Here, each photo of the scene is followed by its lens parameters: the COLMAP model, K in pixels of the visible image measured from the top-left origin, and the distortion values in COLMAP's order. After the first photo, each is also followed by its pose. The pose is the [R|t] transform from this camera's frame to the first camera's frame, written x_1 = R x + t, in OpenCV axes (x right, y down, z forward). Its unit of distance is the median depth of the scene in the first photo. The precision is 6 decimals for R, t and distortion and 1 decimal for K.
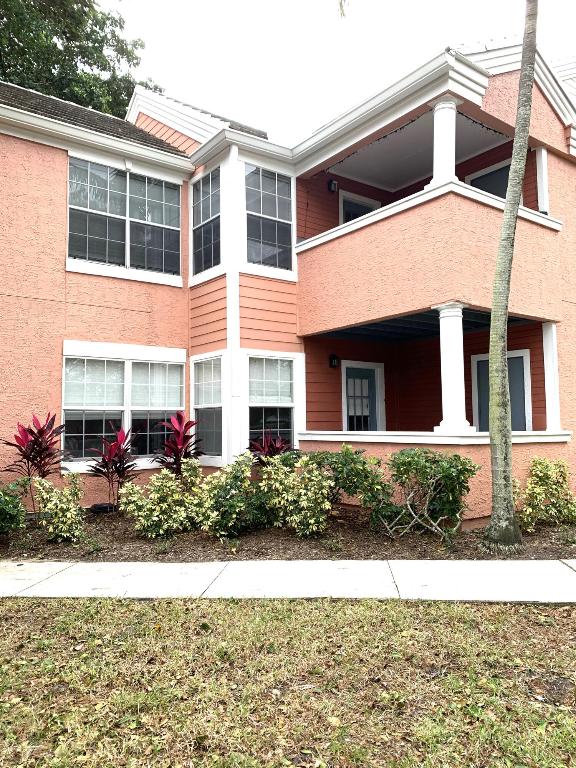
lens RADIAL K [[601.7, 0, 288.0], [0, 601.7, 384.0], [0, 0, 1]] dist [-0.001369, 0.003014]
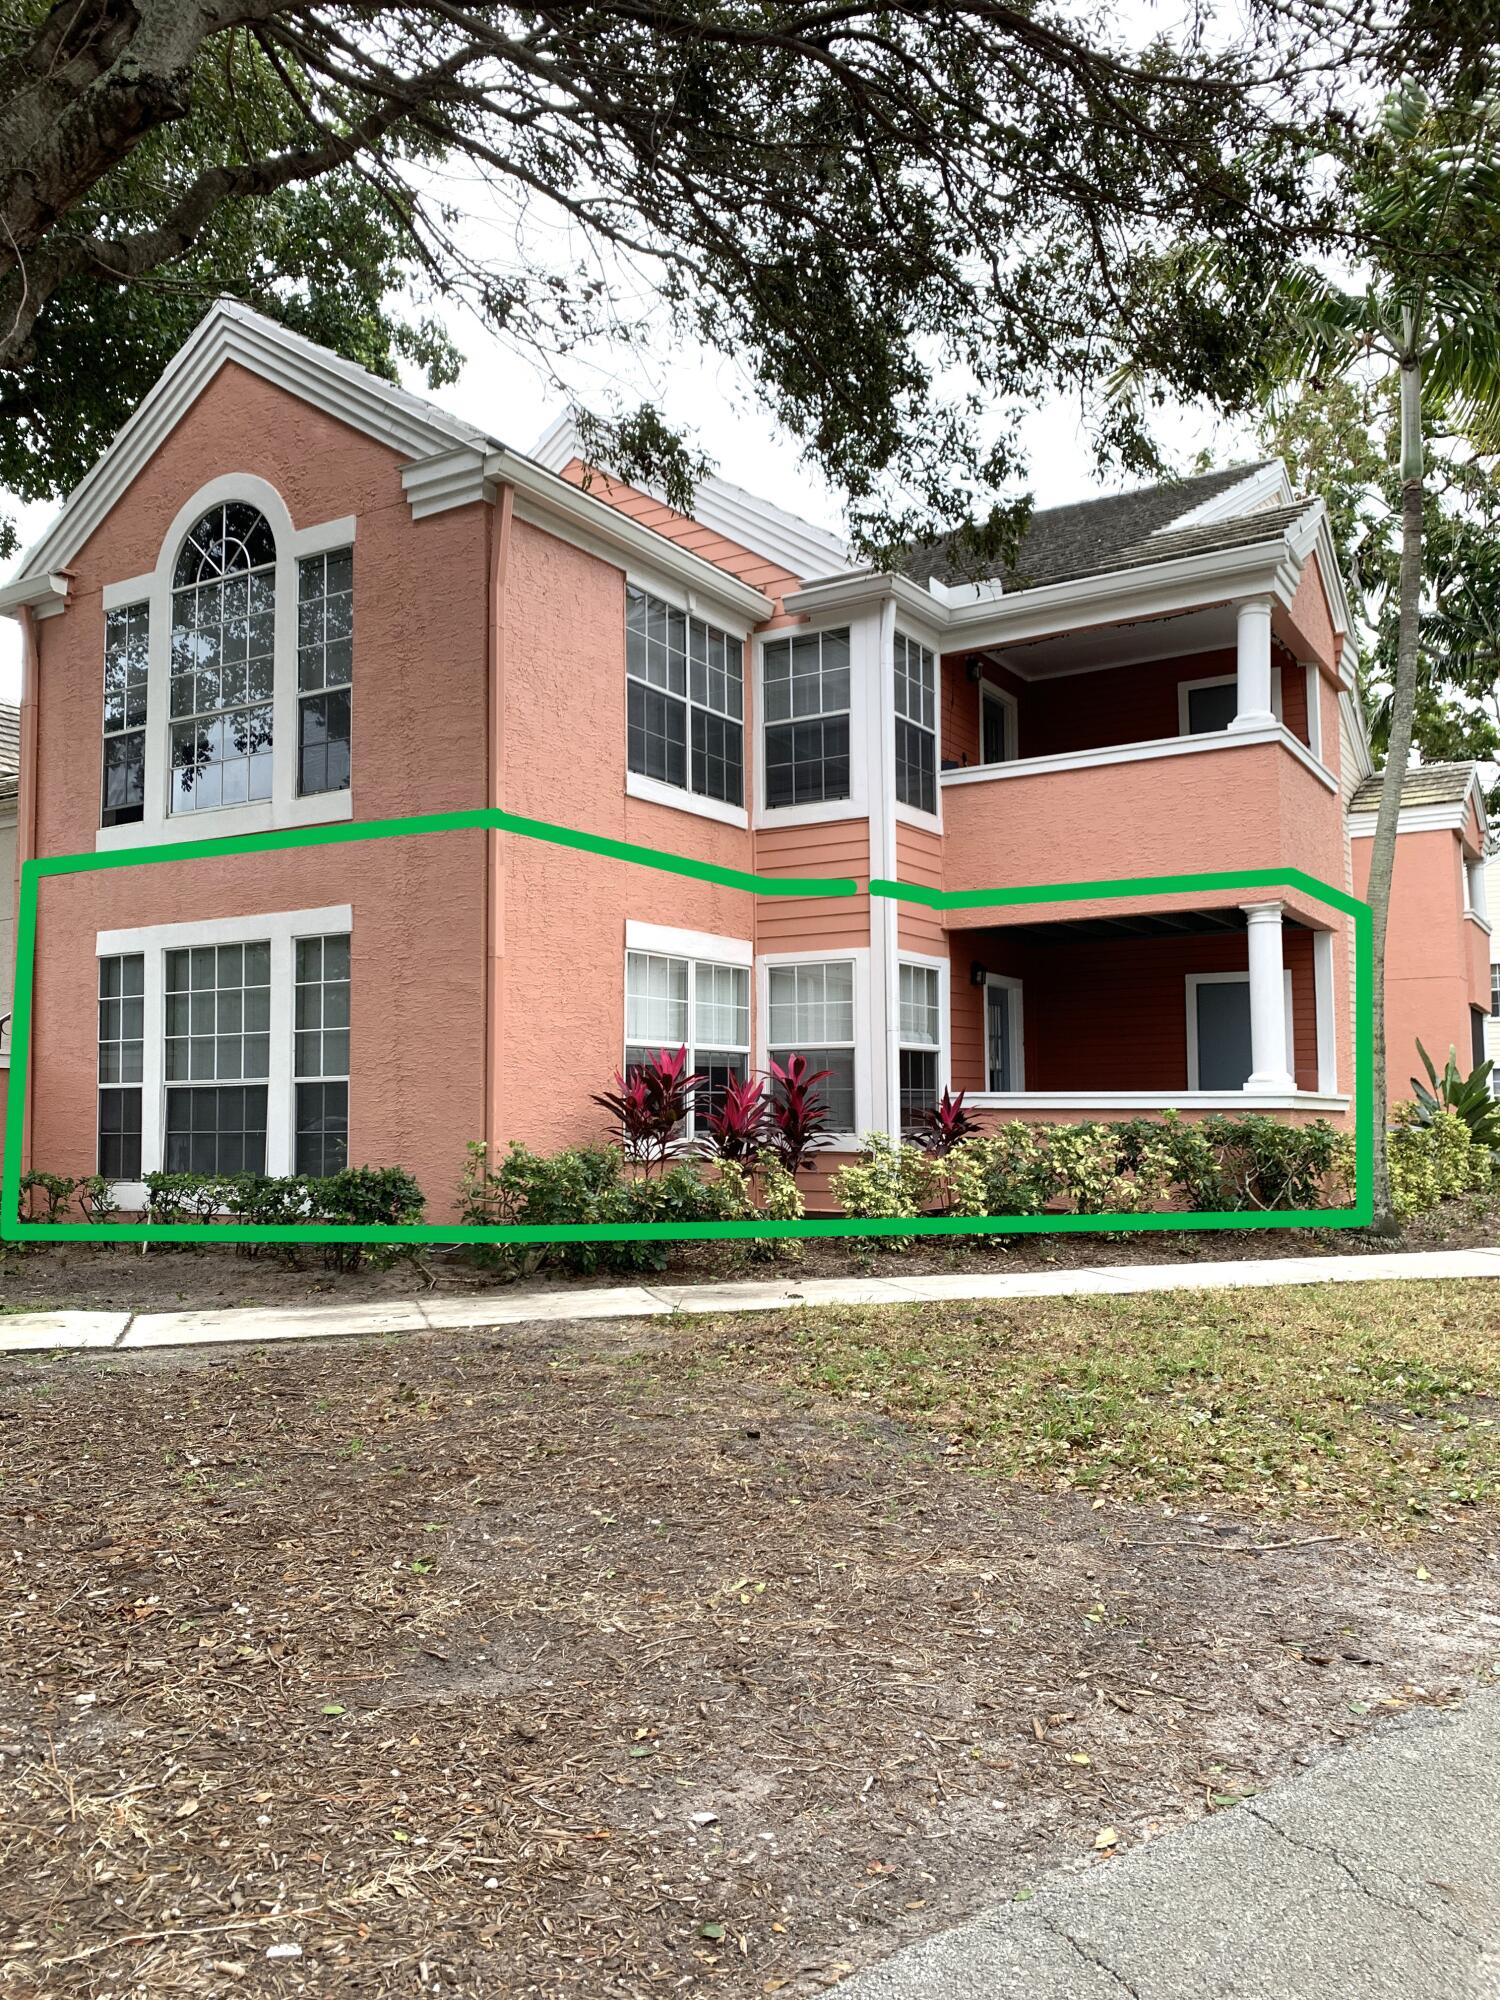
lens RADIAL K [[1514.3, 0, 750.0], [0, 1514.3, 1000.0], [0, 0, 1]] dist [0.010102, 0.000598]
pose [[0.928352, 0.028559, 0.370604, -0.723121], [-0.029035, 0.999569, -0.004296, 0.001121], [-0.370567, -0.006772, 0.928781, -0.305963]]
